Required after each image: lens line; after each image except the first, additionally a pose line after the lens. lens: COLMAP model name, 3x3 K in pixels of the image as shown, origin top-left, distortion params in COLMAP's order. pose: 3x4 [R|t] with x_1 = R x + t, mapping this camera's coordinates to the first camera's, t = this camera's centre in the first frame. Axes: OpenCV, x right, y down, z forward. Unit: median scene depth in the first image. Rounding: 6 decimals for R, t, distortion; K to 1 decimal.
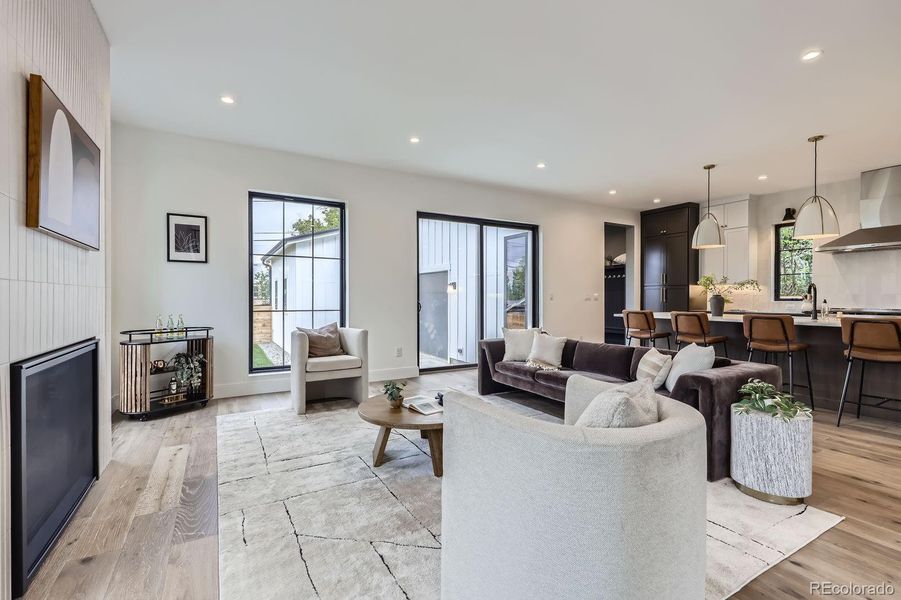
lens RADIAL K [[410.7, 0, 447.4], [0, 410.7, 295.9], [0, 0, 1]] dist [0.005365, -0.000735]
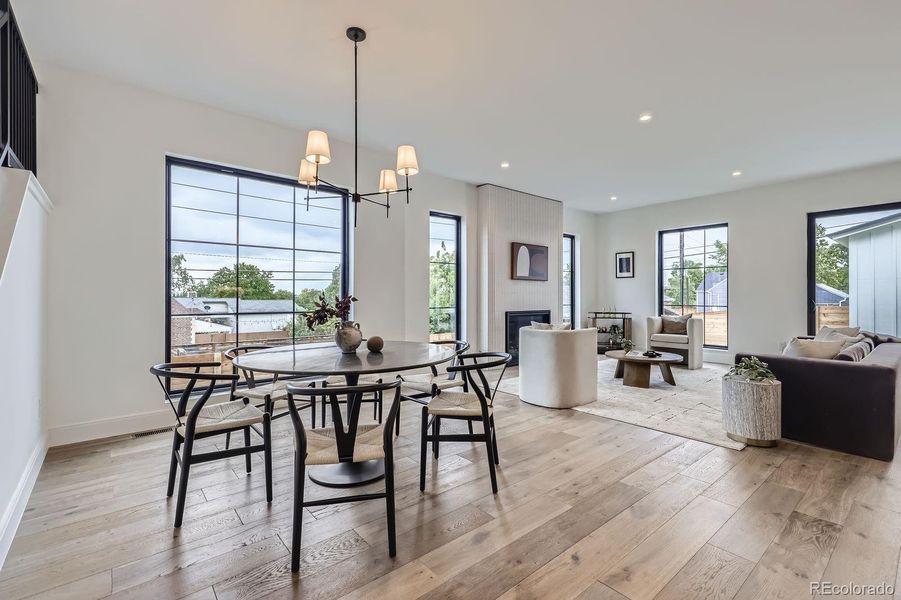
lens RADIAL K [[410.7, 0, 450.8], [0, 410.7, 298.6], [0, 0, 1]] dist [0.005365, -0.000735]
pose [[0.183488, 0.002402, -0.983019, 1.034019], [-0.000048, 0.999997, 0.002434, 0.007726], [0.983022, -0.000400, 0.183488, -0.108990]]
